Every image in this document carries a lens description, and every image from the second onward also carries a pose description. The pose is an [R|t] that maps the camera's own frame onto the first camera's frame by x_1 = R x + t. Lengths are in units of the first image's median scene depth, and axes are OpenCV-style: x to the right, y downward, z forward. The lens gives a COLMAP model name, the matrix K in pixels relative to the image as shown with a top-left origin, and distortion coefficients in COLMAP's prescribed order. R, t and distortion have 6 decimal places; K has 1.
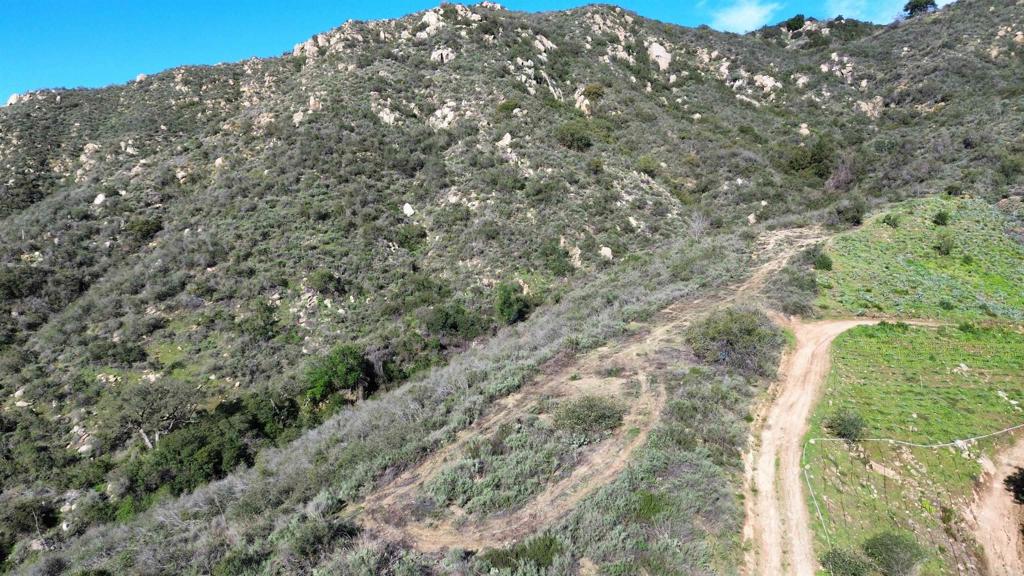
lens RADIAL K [[720.2, 0, 513.1], [0, 720.2, 292.5], [0, 0, 1]] dist [0.065801, -0.065330]
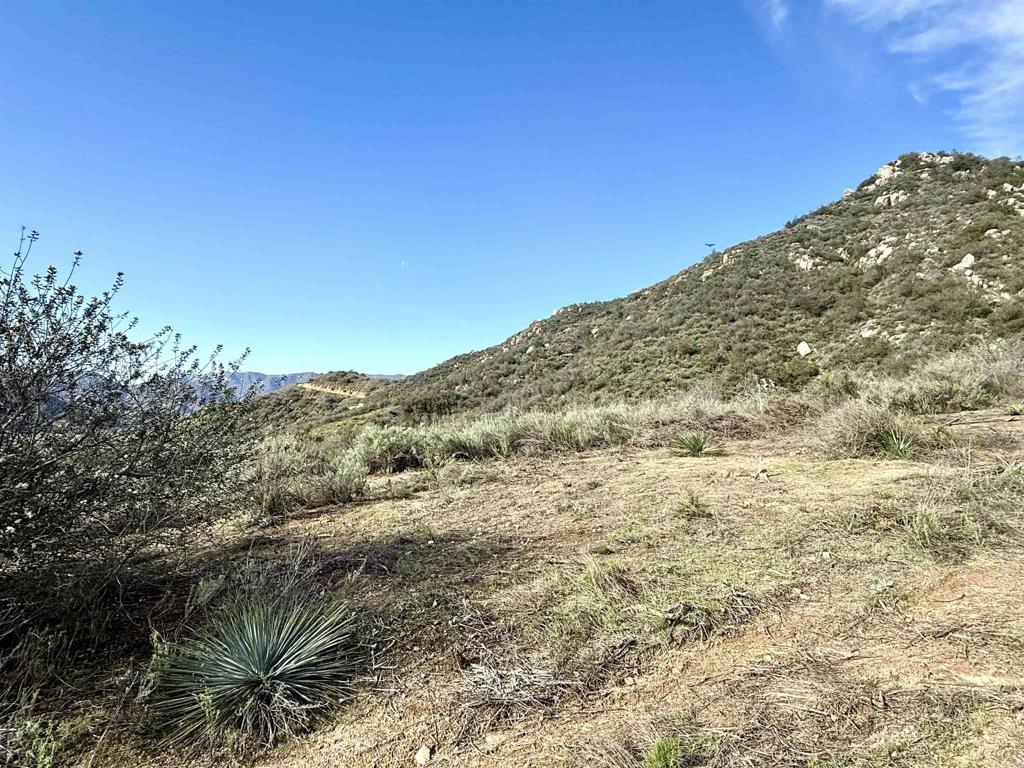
lens RADIAL K [[576.1, 0, 509.4], [0, 576.1, 382.9], [0, 0, 1]] dist [-0.001503, 0.001639]
pose [[0.728820, 0.004956, -0.684688, 0.050692], [-0.122326, 0.984829, -0.123082, 0.038732], [0.673690, 0.173460, 0.718369, 0.254648]]
